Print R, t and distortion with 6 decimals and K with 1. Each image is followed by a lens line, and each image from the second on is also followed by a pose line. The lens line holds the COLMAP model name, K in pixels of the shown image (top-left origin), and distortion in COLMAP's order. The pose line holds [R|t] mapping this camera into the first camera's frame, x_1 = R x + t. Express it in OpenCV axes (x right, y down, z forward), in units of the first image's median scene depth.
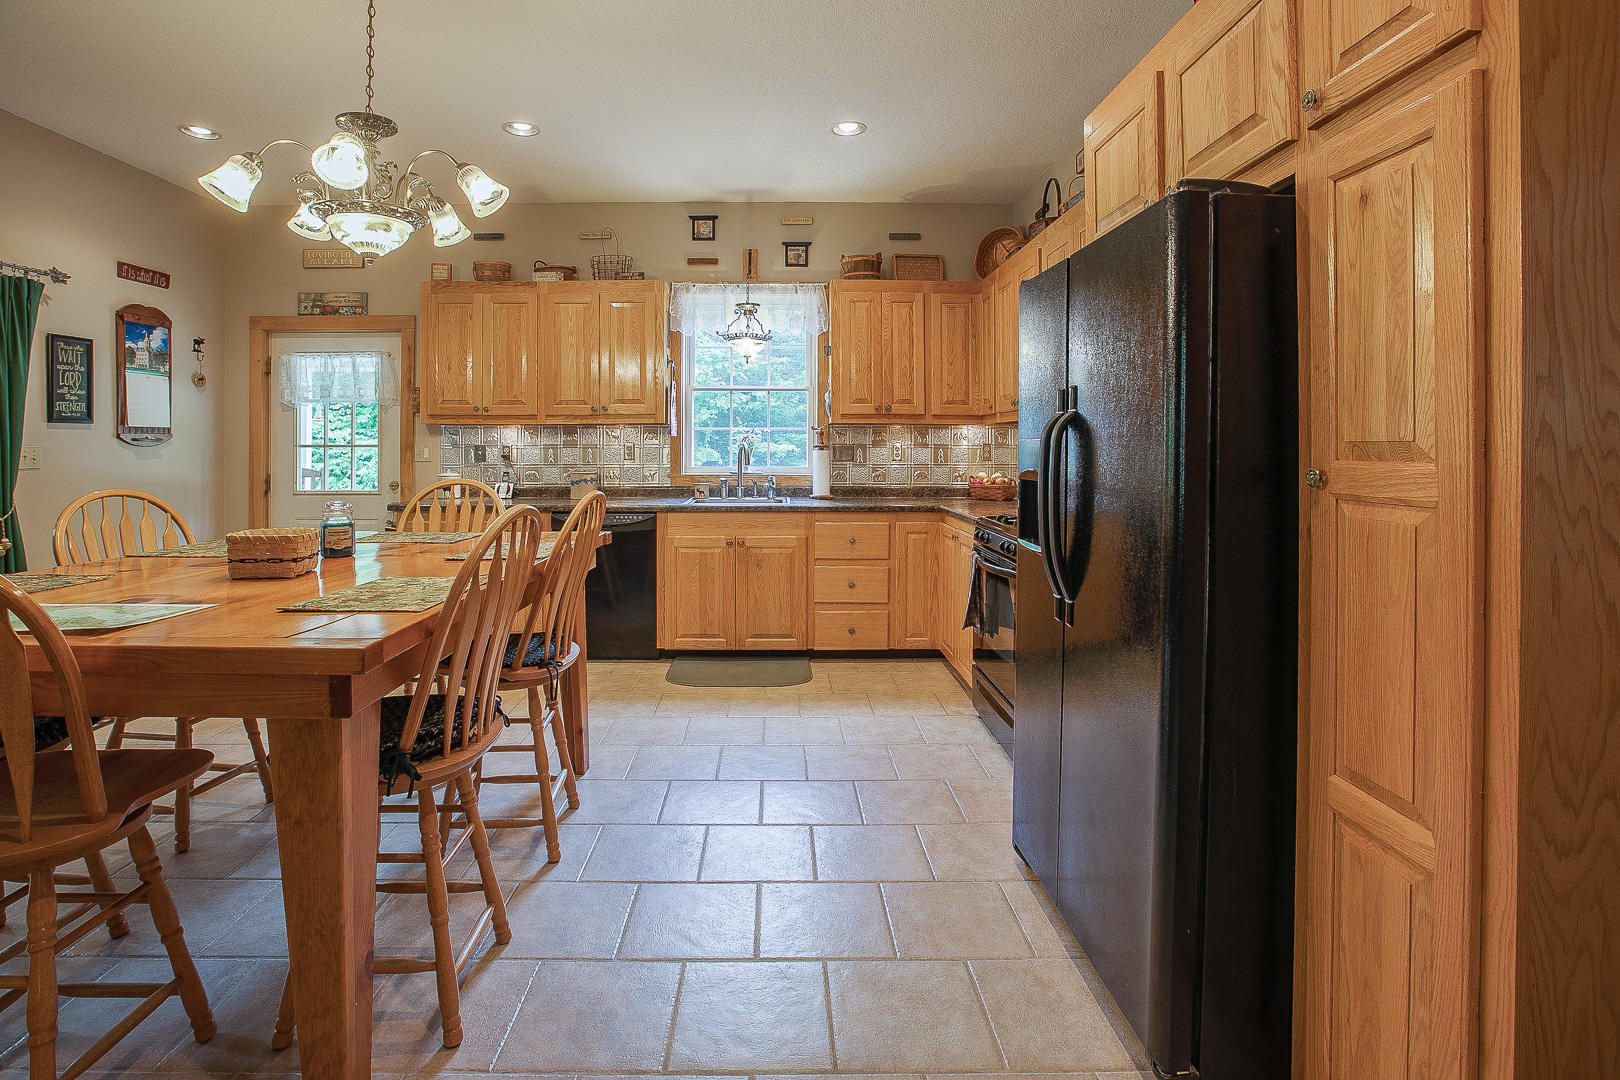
lens RADIAL K [[769.6, 0, 806.0], [0, 769.6, 441.7], [0, 0, 1]] dist [0.000719, 0.000470]
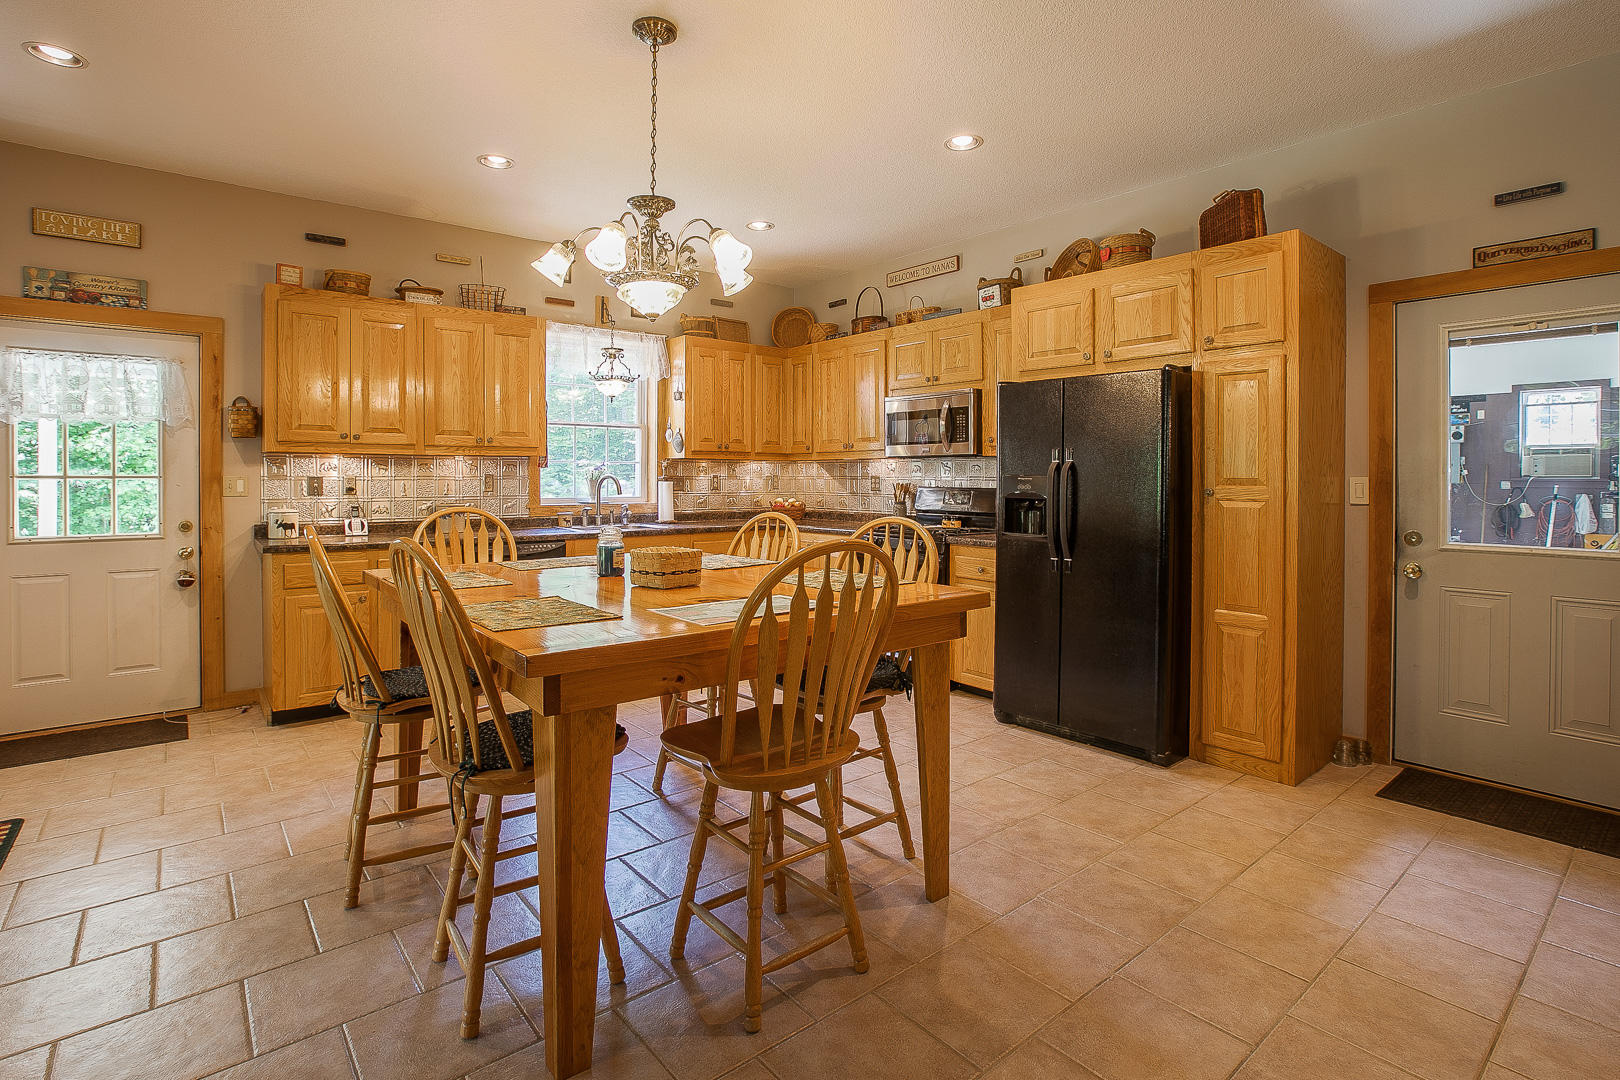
lens RADIAL K [[776.4, 0, 812.7], [0, 776.4, 471.6], [0, 0, 1]] dist [-0.001225, -0.000016]
pose [[0.775268, 0.005755, 0.631607, -0.545933], [-0.005365, 0.999982, -0.002526, -0.001680], [-0.631610, -0.001430, 0.775285, -0.038459]]
